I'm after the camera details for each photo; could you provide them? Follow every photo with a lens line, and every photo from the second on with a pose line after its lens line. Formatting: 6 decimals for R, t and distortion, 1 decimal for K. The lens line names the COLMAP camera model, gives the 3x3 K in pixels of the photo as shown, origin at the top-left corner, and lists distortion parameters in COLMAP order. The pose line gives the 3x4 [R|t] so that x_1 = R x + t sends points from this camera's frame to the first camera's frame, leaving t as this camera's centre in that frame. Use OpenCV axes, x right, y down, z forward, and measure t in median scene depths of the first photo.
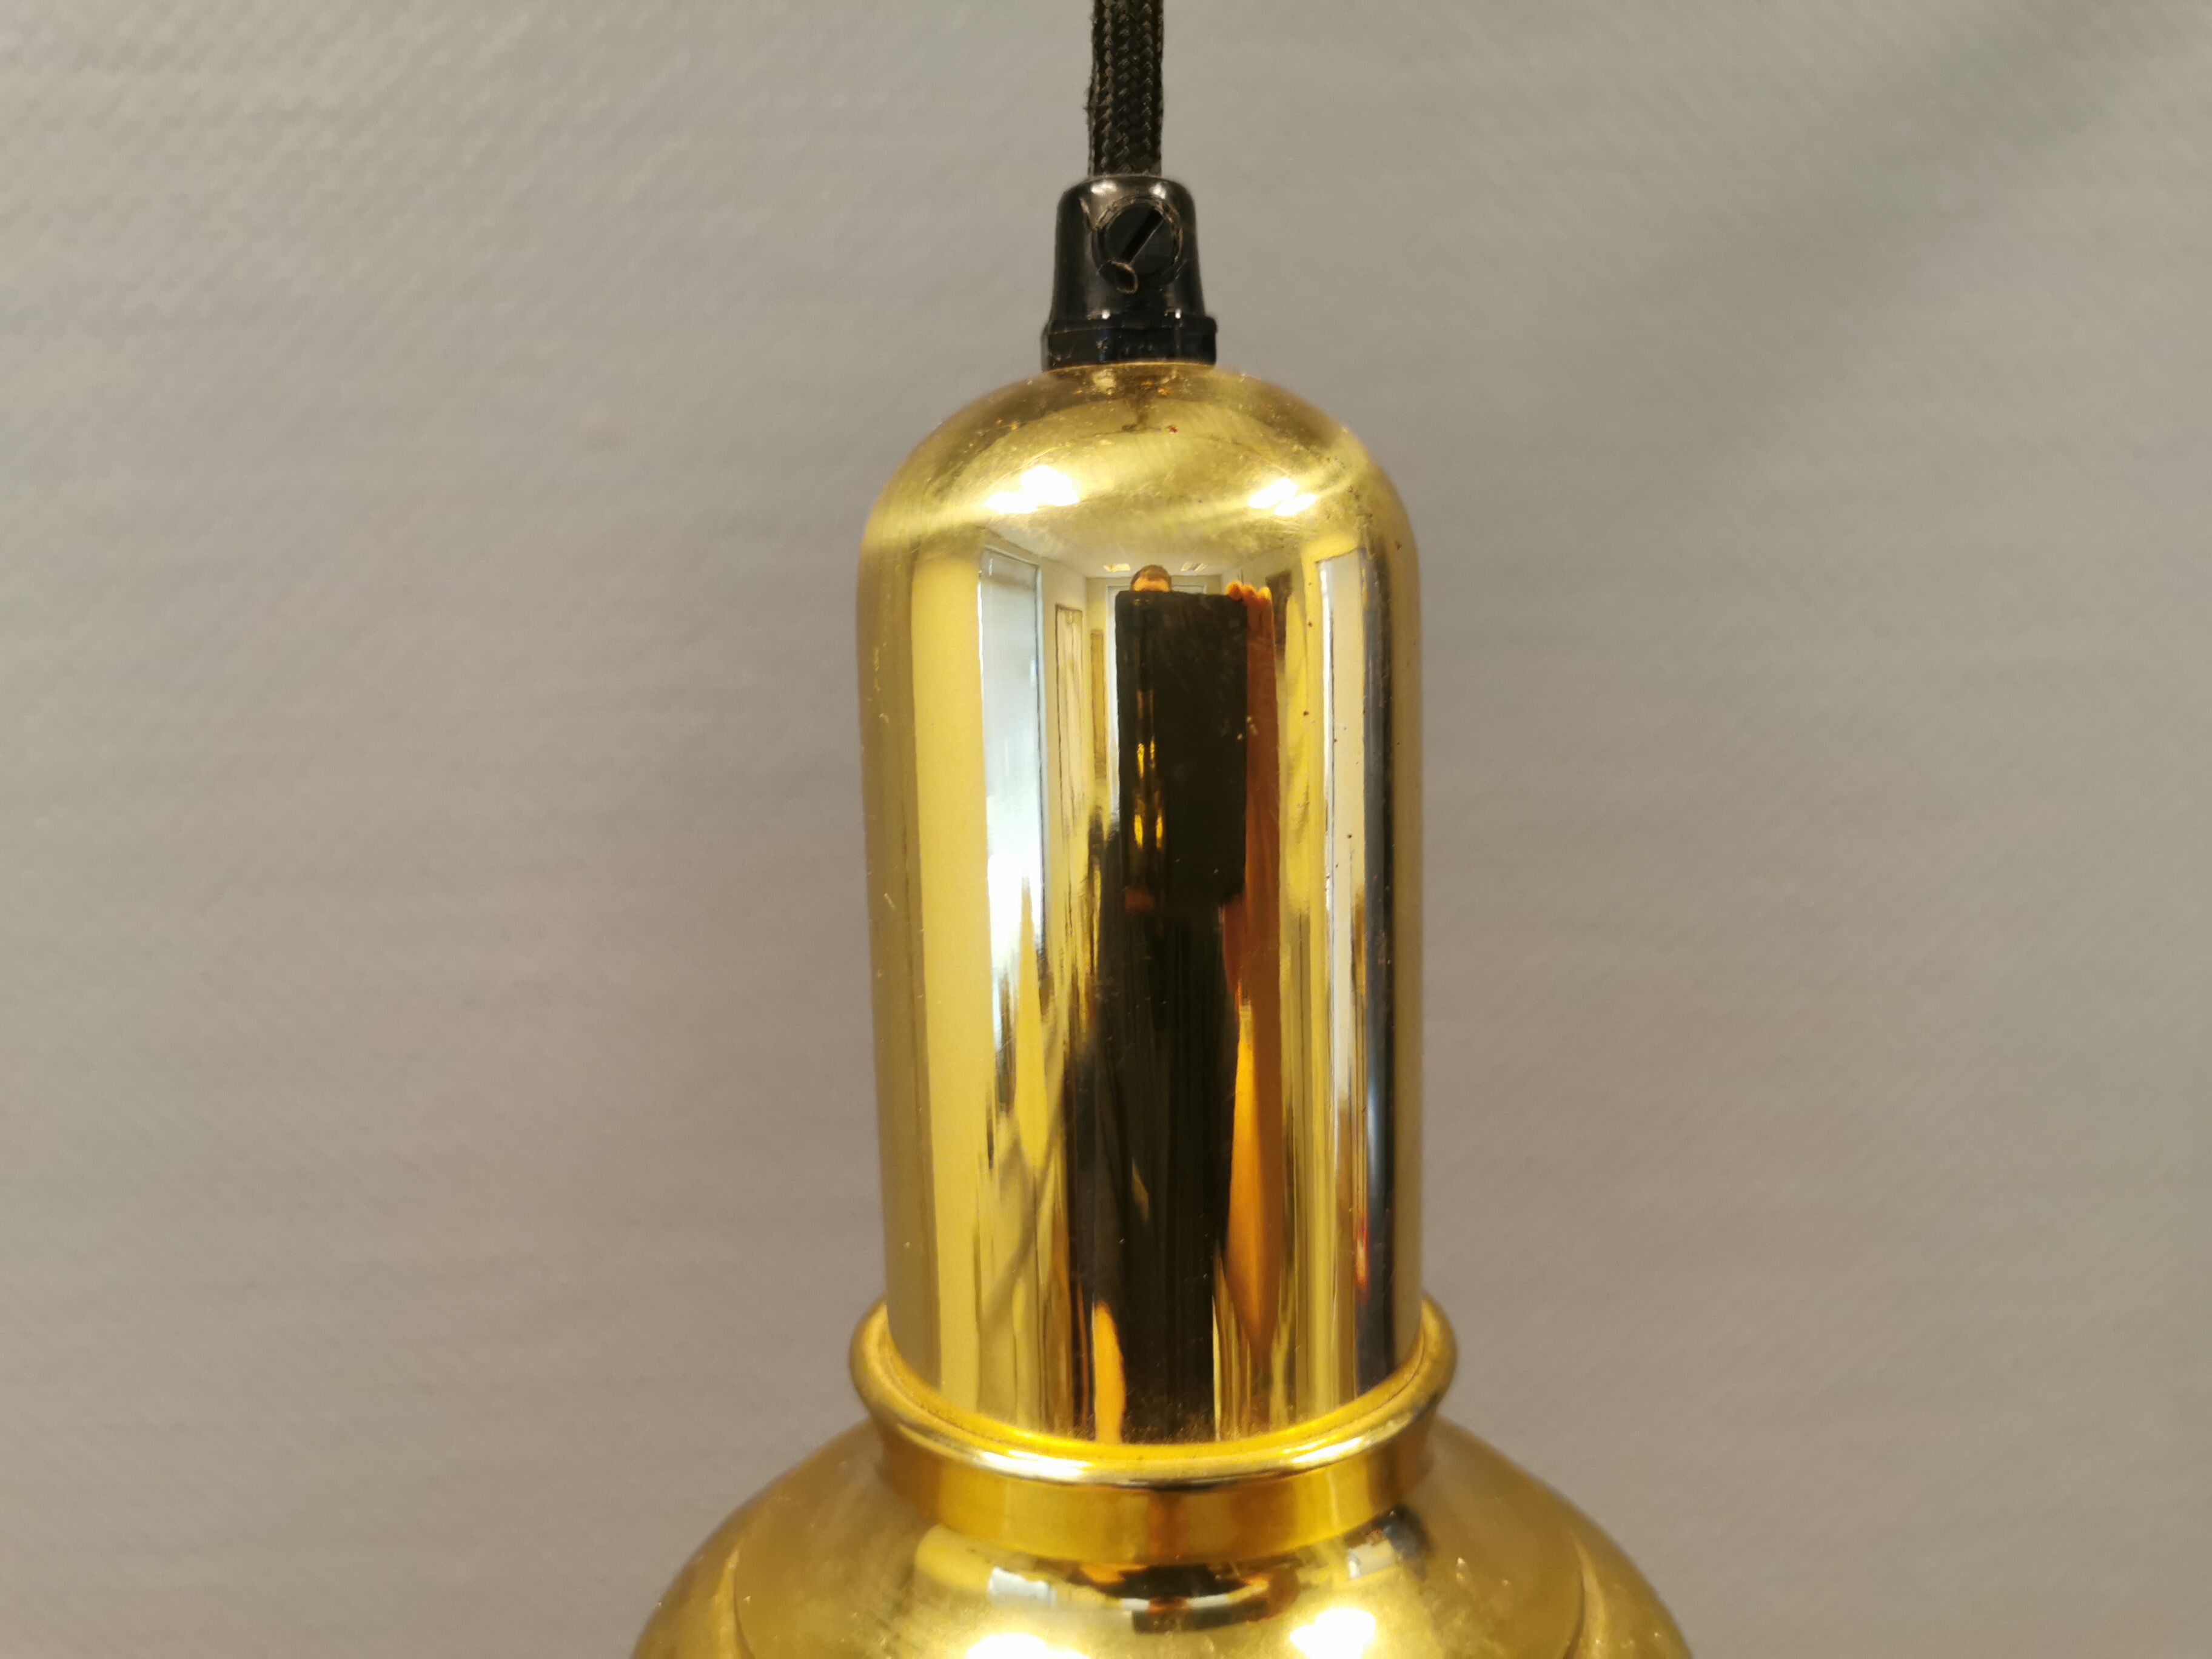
lens RADIAL K [[1875.5, 0, 1112.9], [0, 1875.5, 840.0], [0, 0, 1]] dist [0.056625, -0.128655]
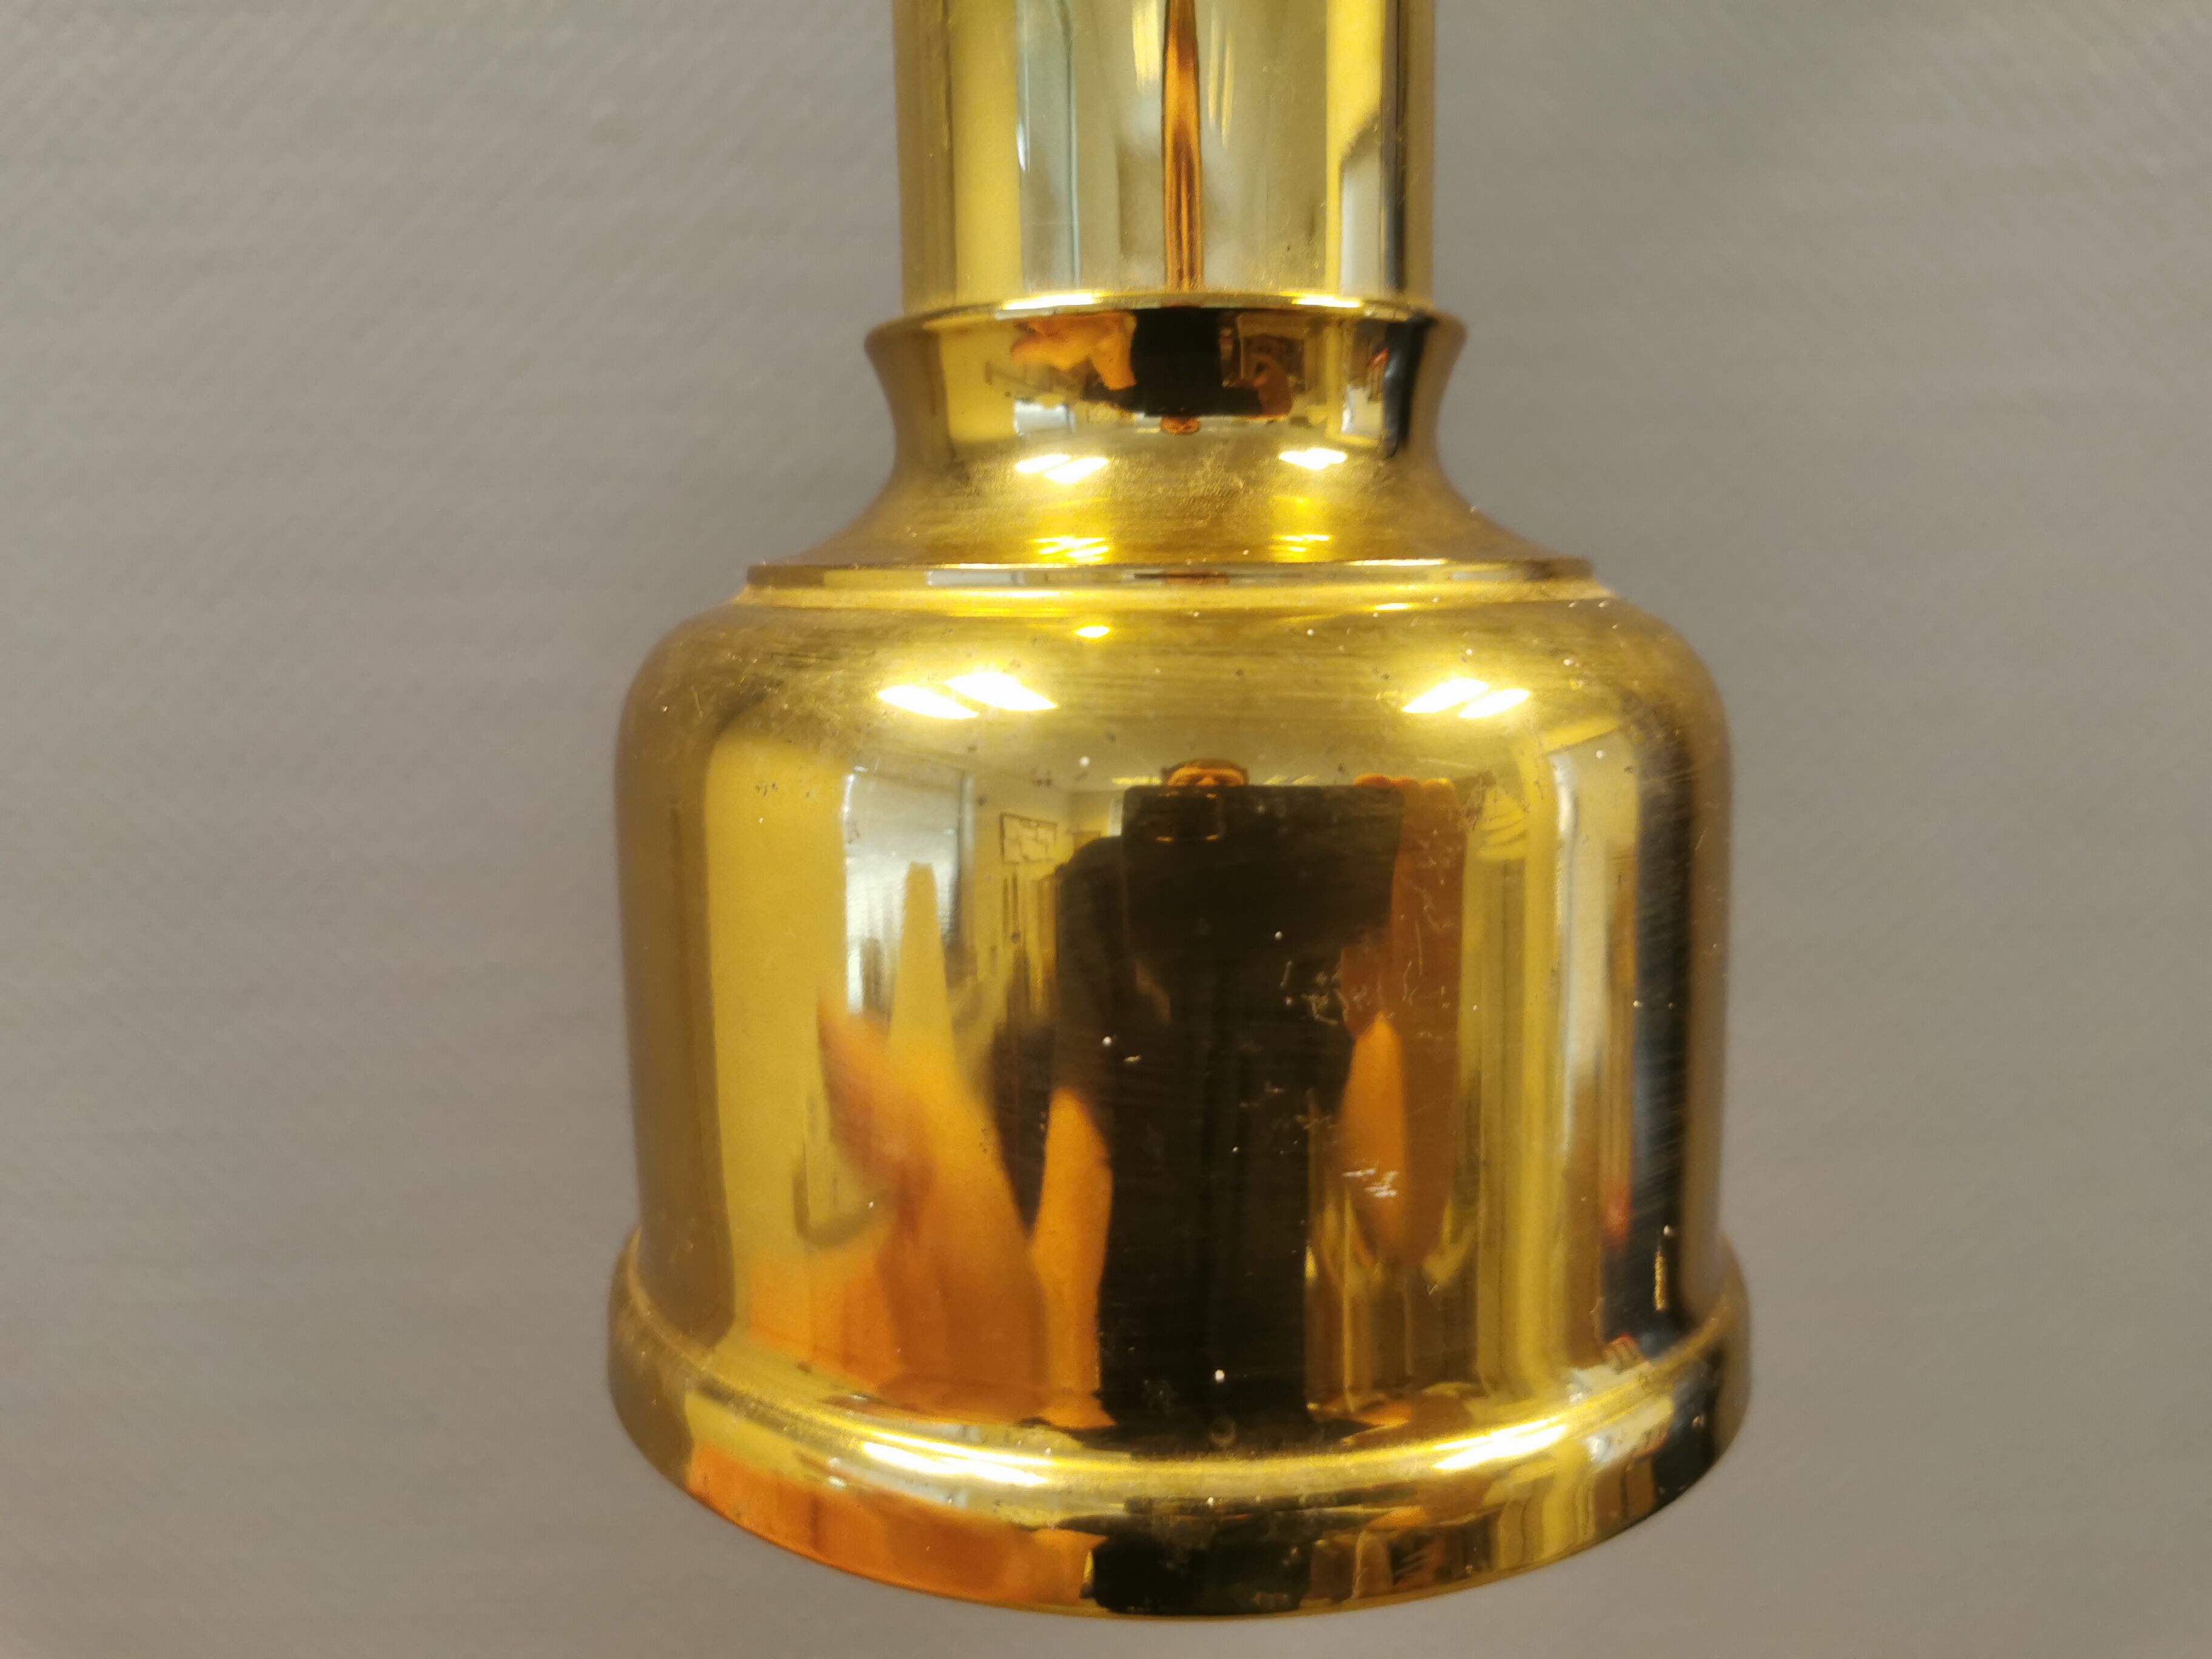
lens RADIAL K [[1875.5, 0, 1103.0], [0, 1875.5, 846.4], [0, 0, 1]] dist [0.056625, -0.128655]
pose [[0.999946, 0.008193, -0.006365, -0.000989], [-0.008173, 0.999962, 0.003116, 0.159267], [0.006390, -0.003064, 0.999975, 0.002206]]
